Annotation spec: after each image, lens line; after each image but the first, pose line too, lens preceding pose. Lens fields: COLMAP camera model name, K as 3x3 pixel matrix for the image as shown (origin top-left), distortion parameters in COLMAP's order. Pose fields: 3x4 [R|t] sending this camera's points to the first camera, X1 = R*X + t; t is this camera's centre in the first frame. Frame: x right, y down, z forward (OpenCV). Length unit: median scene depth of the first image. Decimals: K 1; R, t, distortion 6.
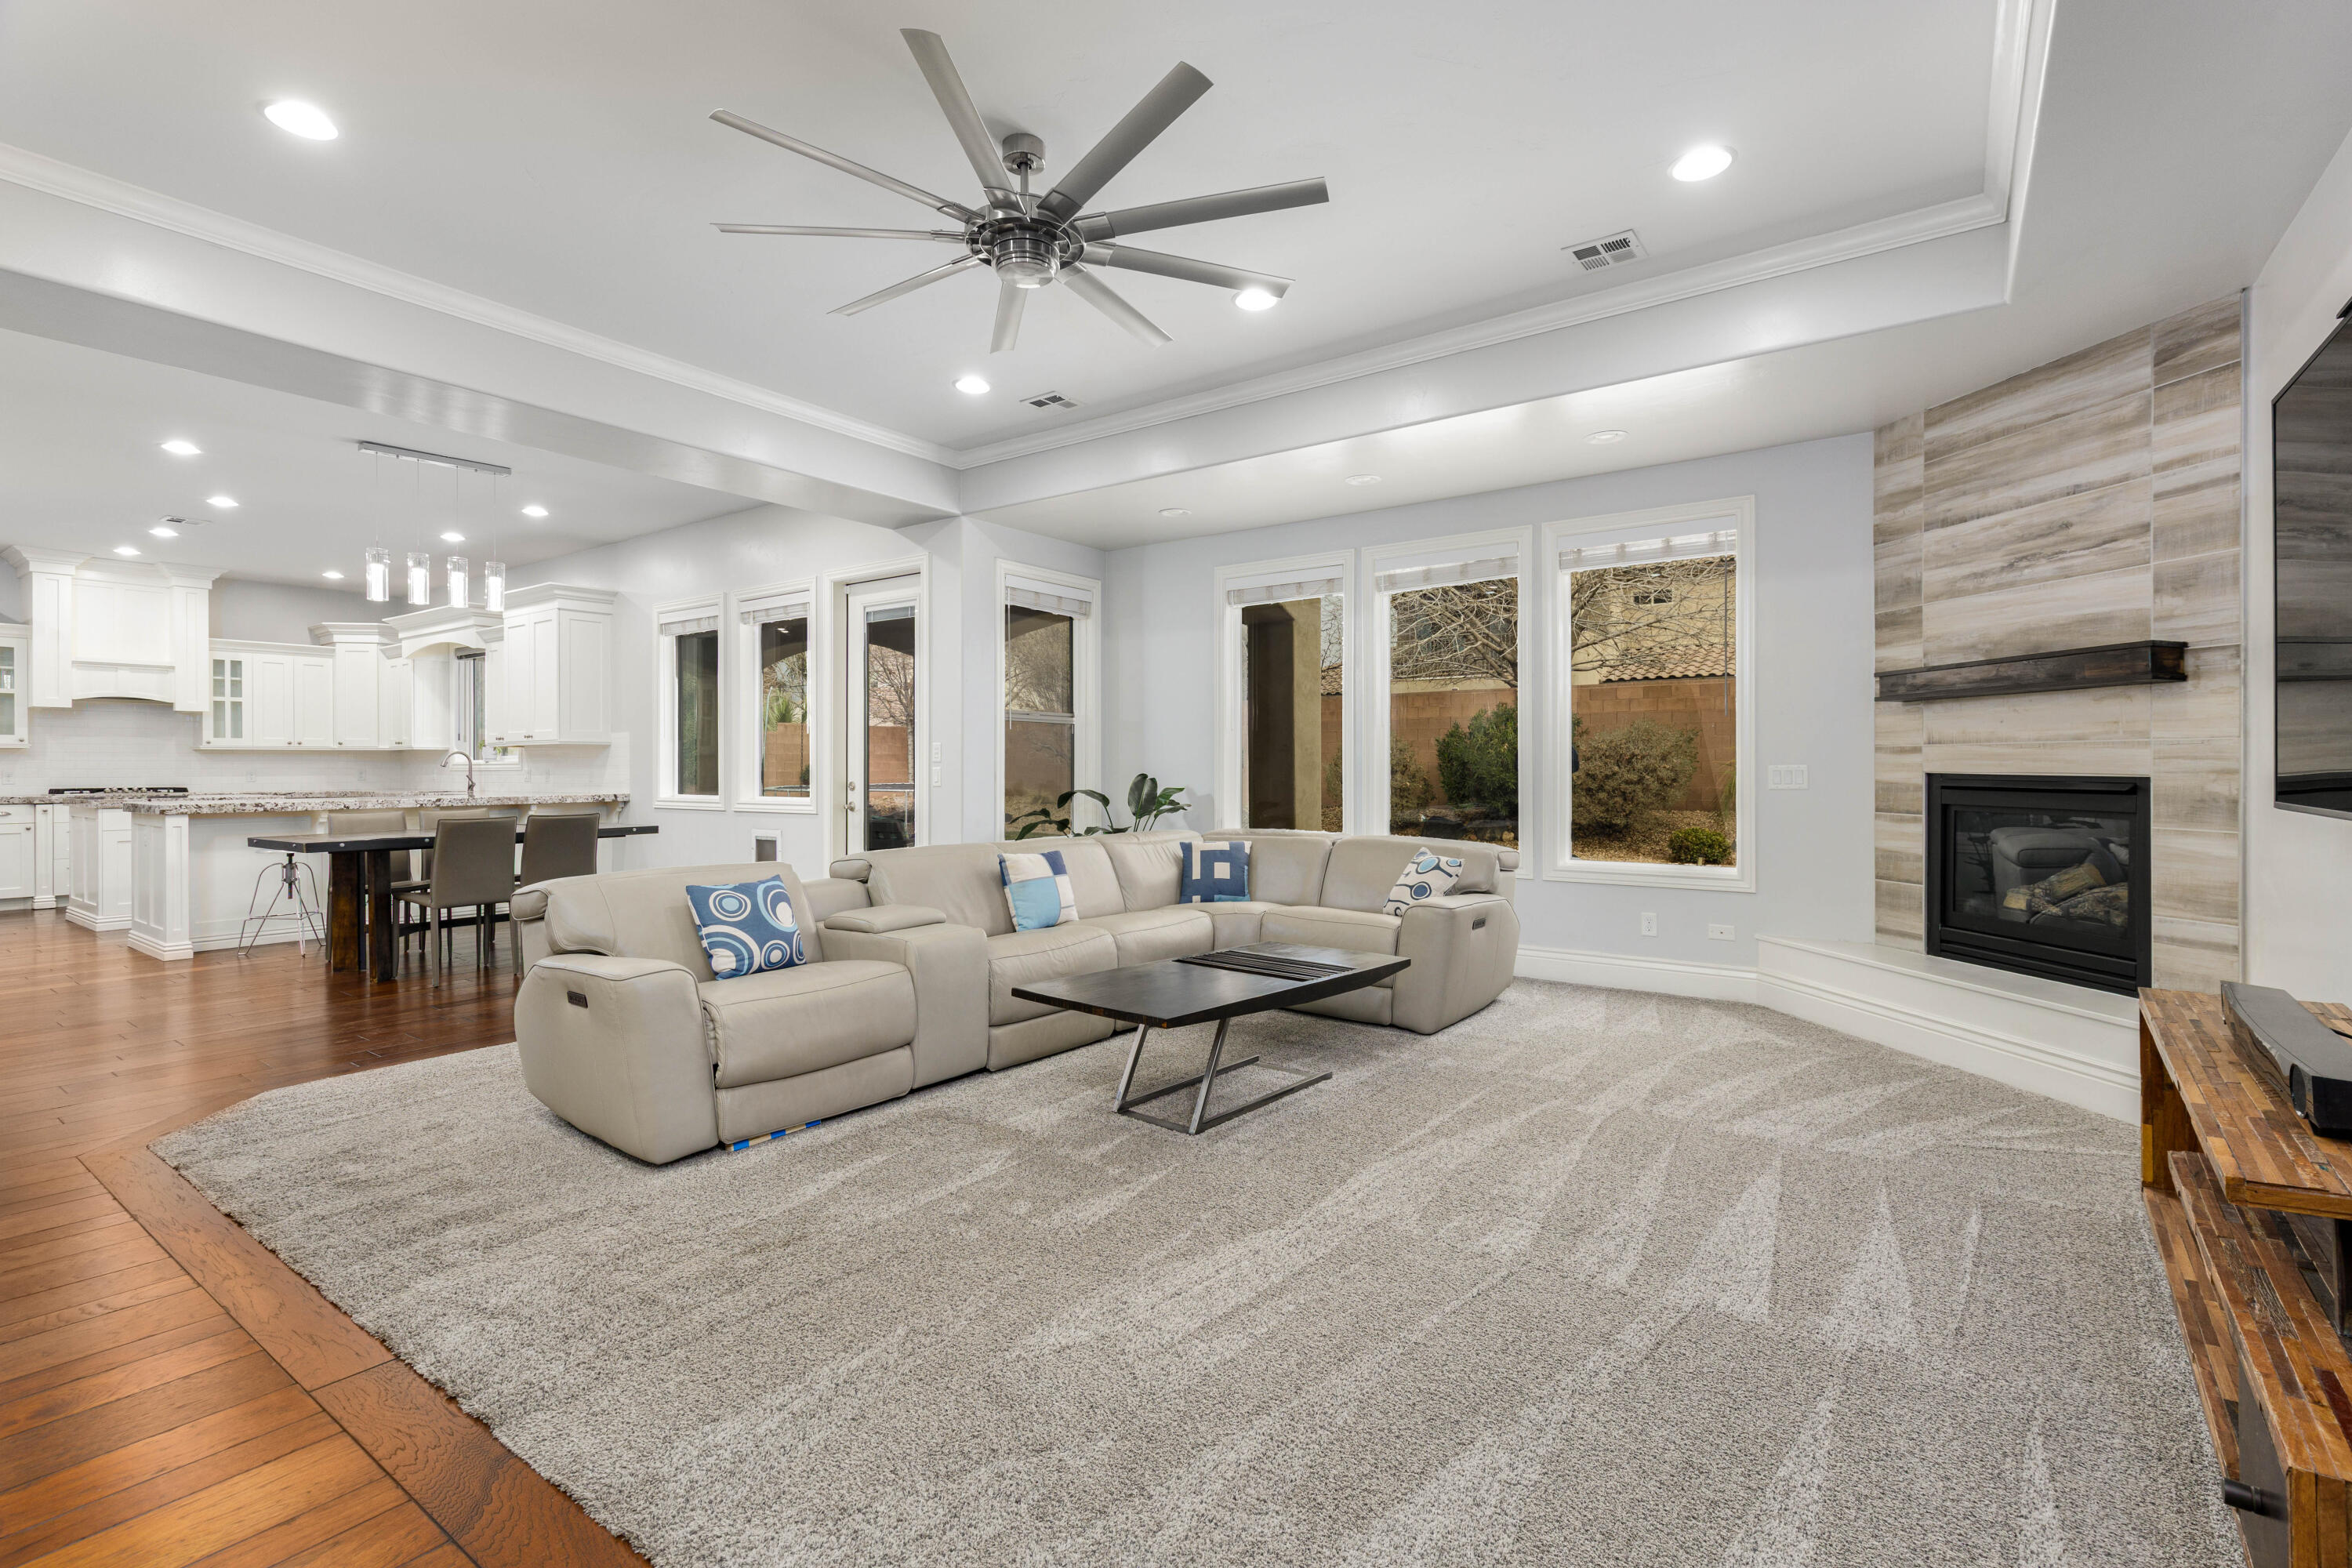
lens RADIAL K [[1062.2, 0, 1179.7], [0, 1062.2, 766.3], [0, 0, 1]] dist [0.002265, 0.000612]
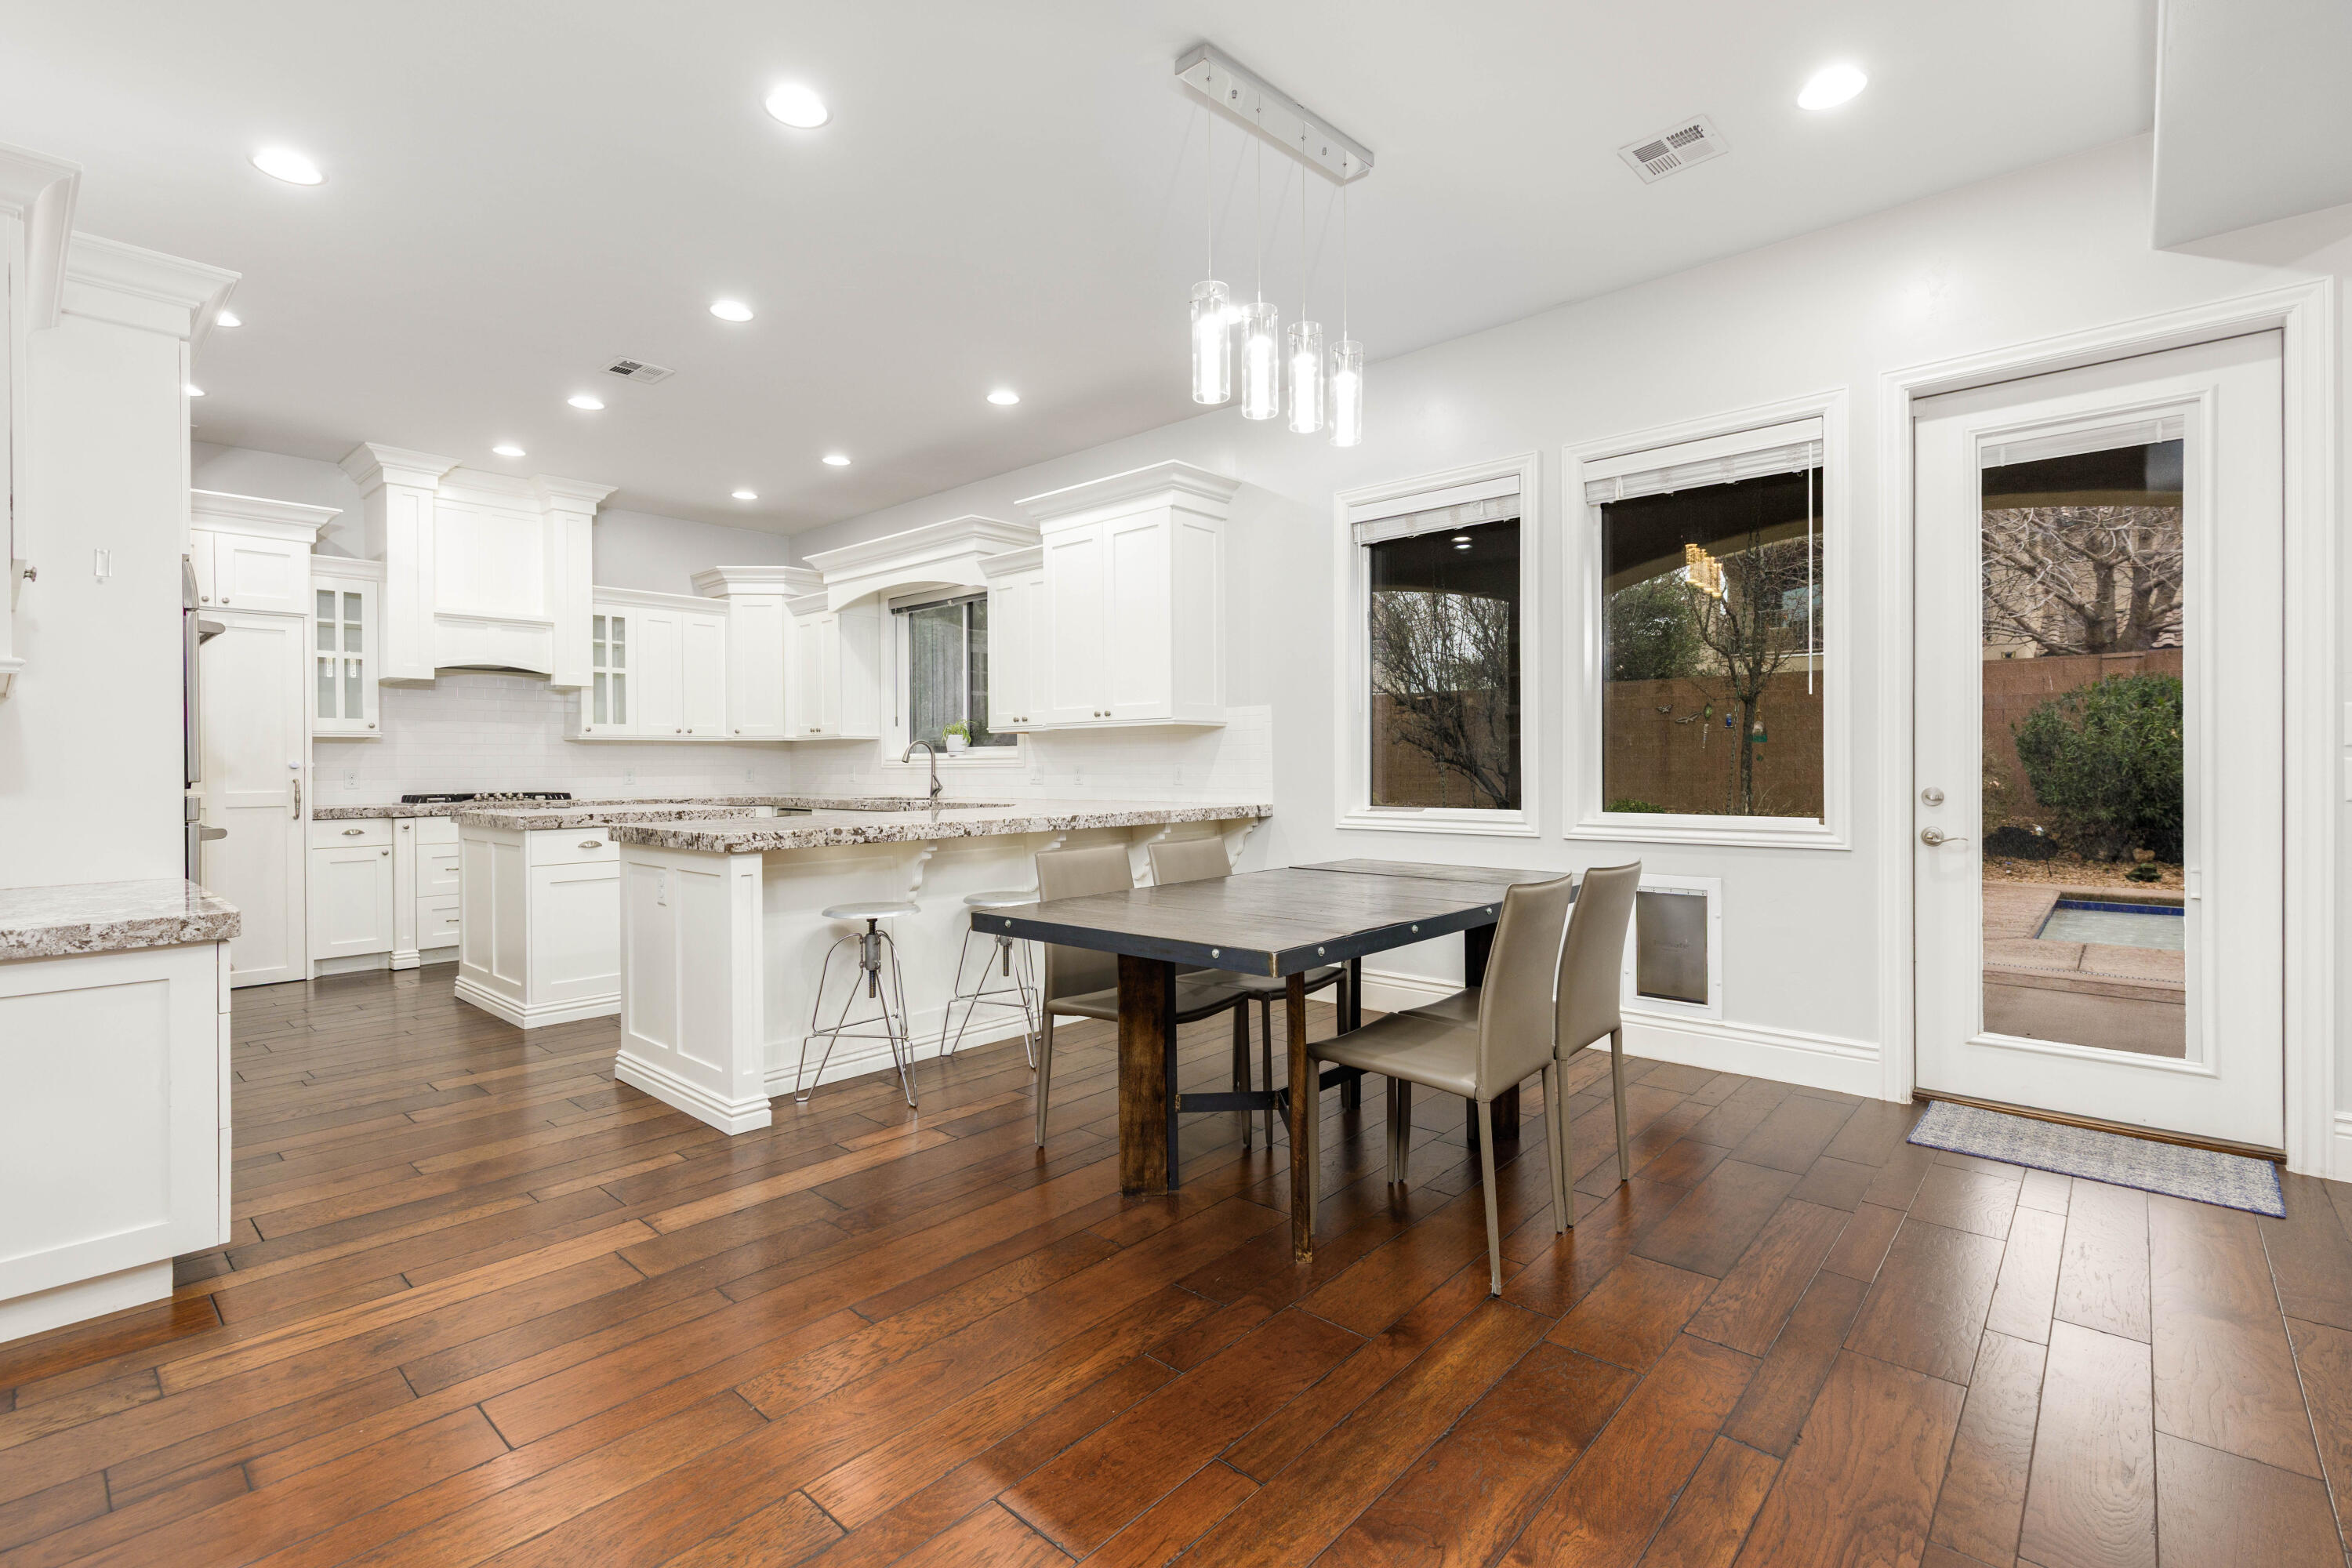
lens RADIAL K [[1062.2, 0, 1179.7], [0, 1062.2, 766.3], [0, 0, 1]] dist [0.002265, 0.000612]
pose [[0.994246, -0.002572, -0.107087, -0.774460], [0.002822, 0.999994, 0.002185, 0.003375], [0.107081, -0.002475, 0.994247, 0.579623]]
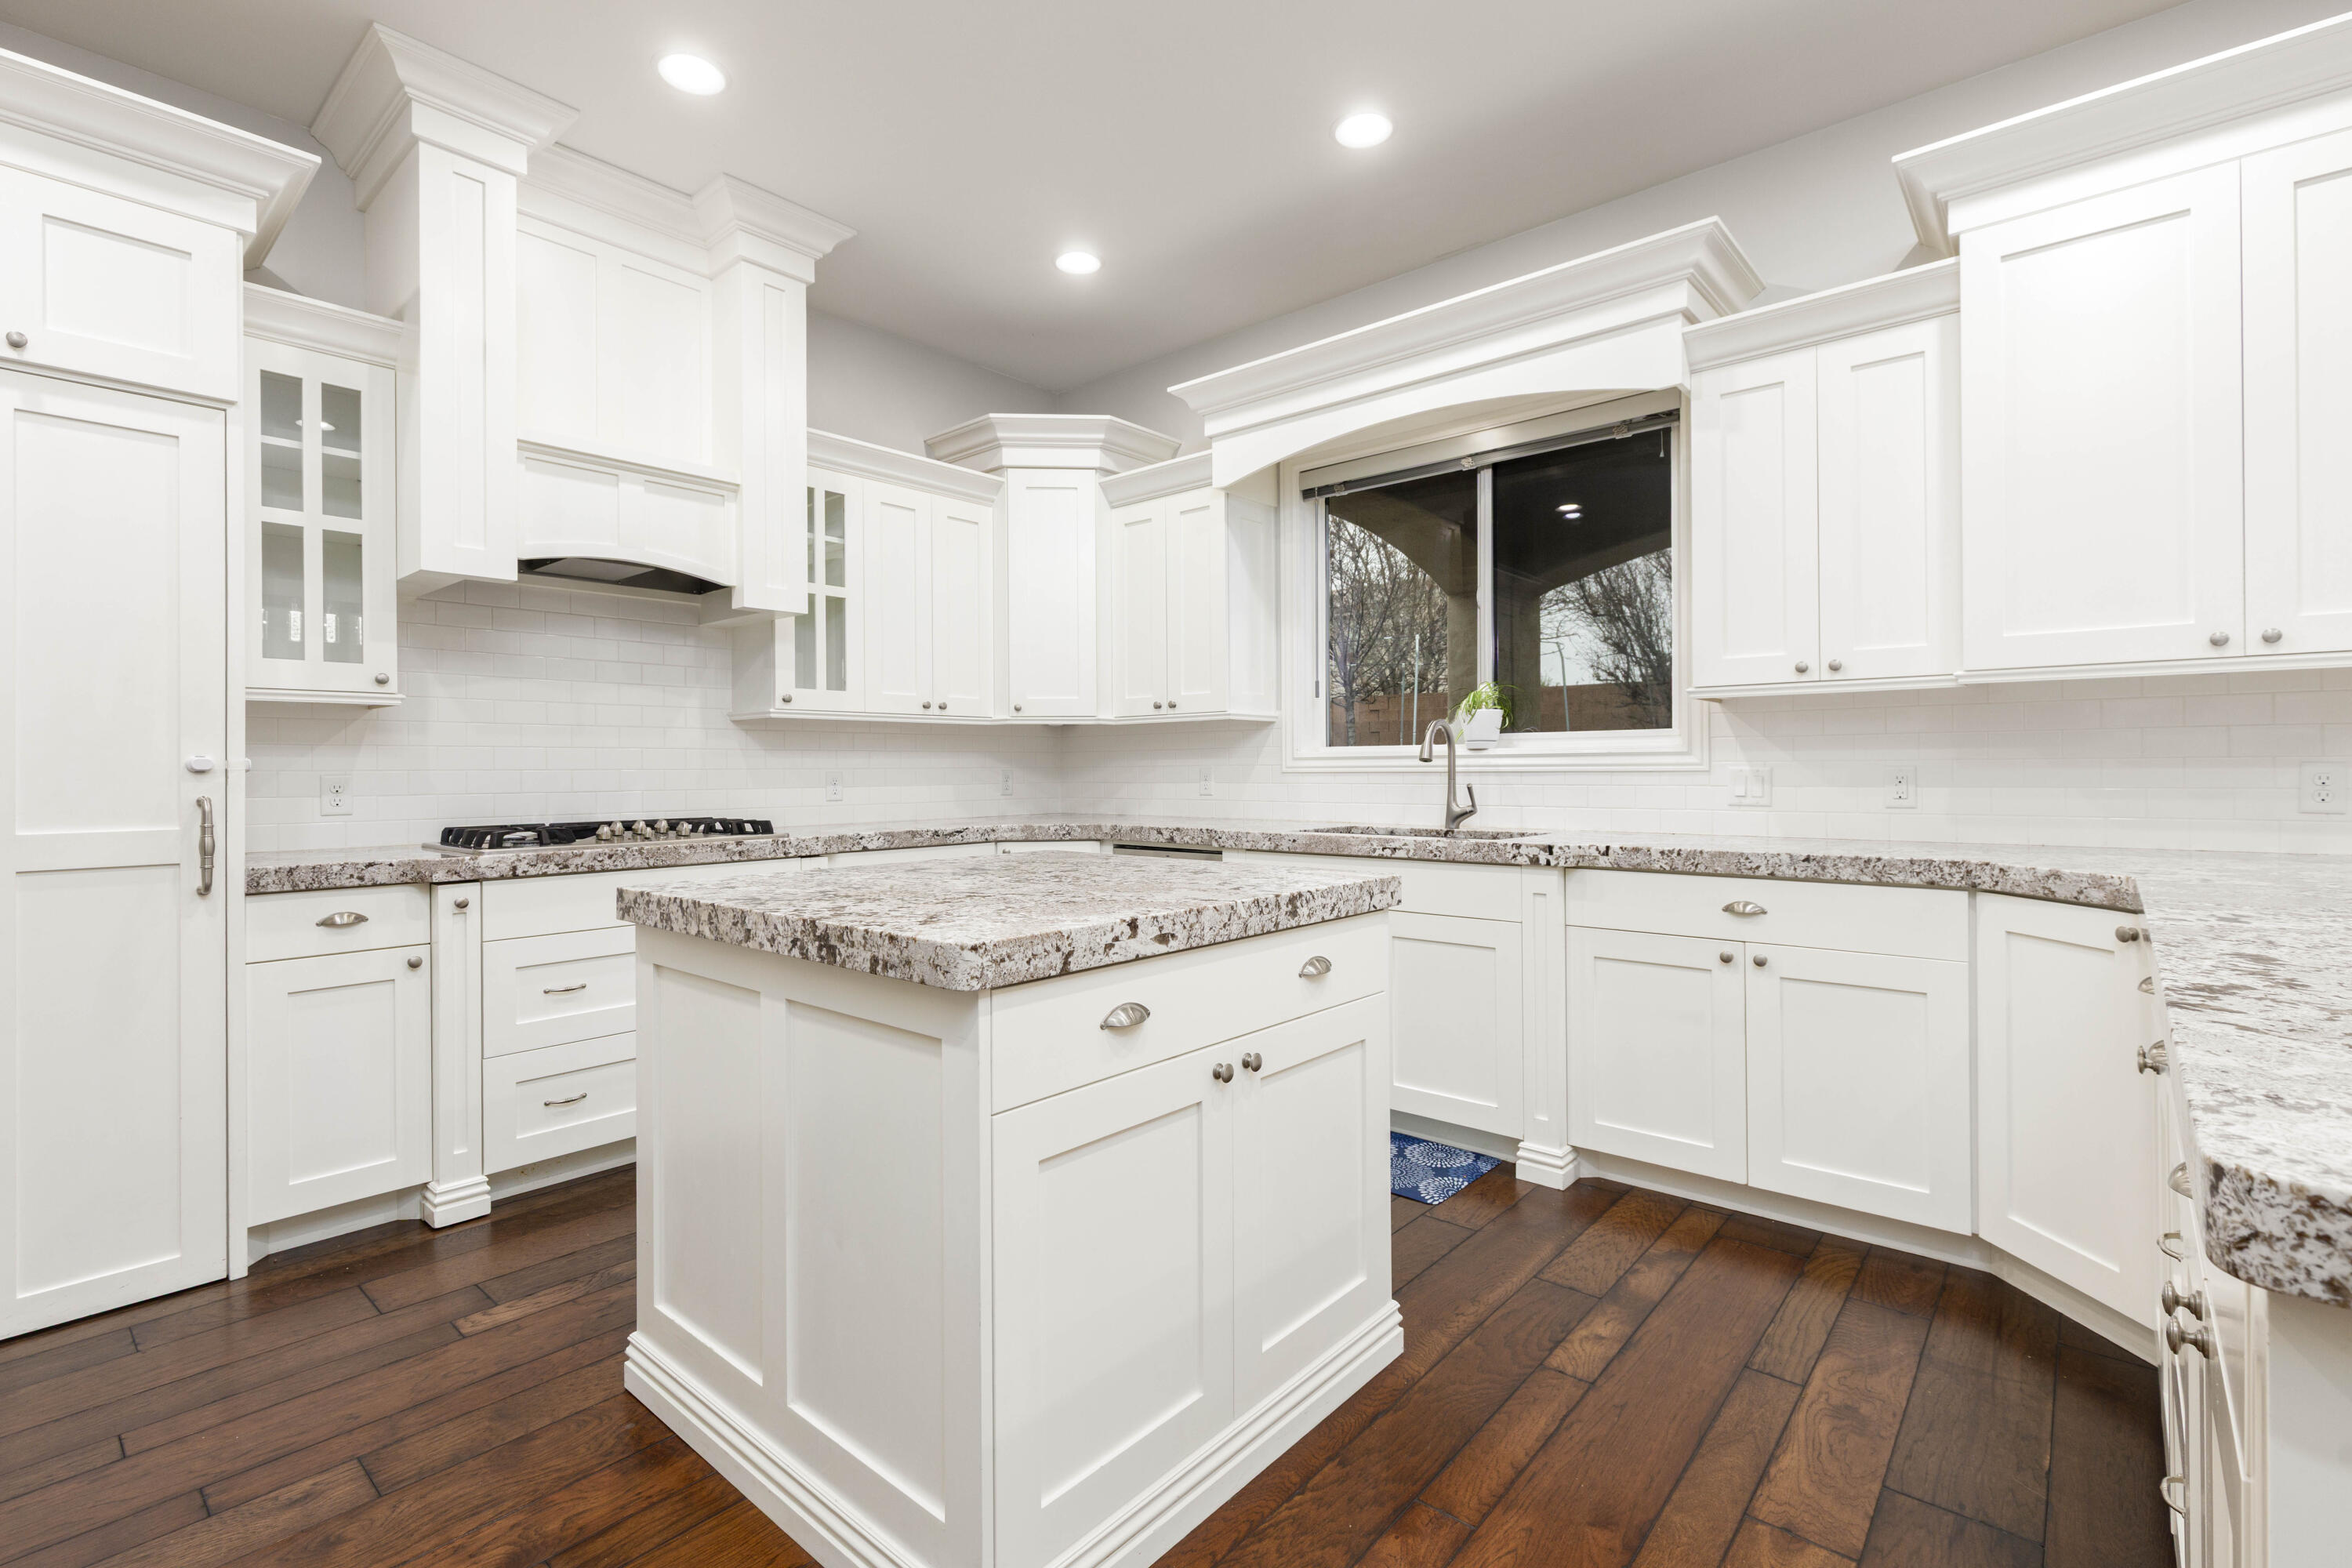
lens RADIAL K [[1062.2, 0, 1179.7], [0, 1062.2, 766.3], [0, 0, 1]] dist [0.002265, 0.000612]
pose [[0.995972, -0.002300, -0.089638, -1.308353], [0.002089, 0.999995, -0.002450, 0.004808], [0.089643, 0.002253, 0.995971, 1.122882]]
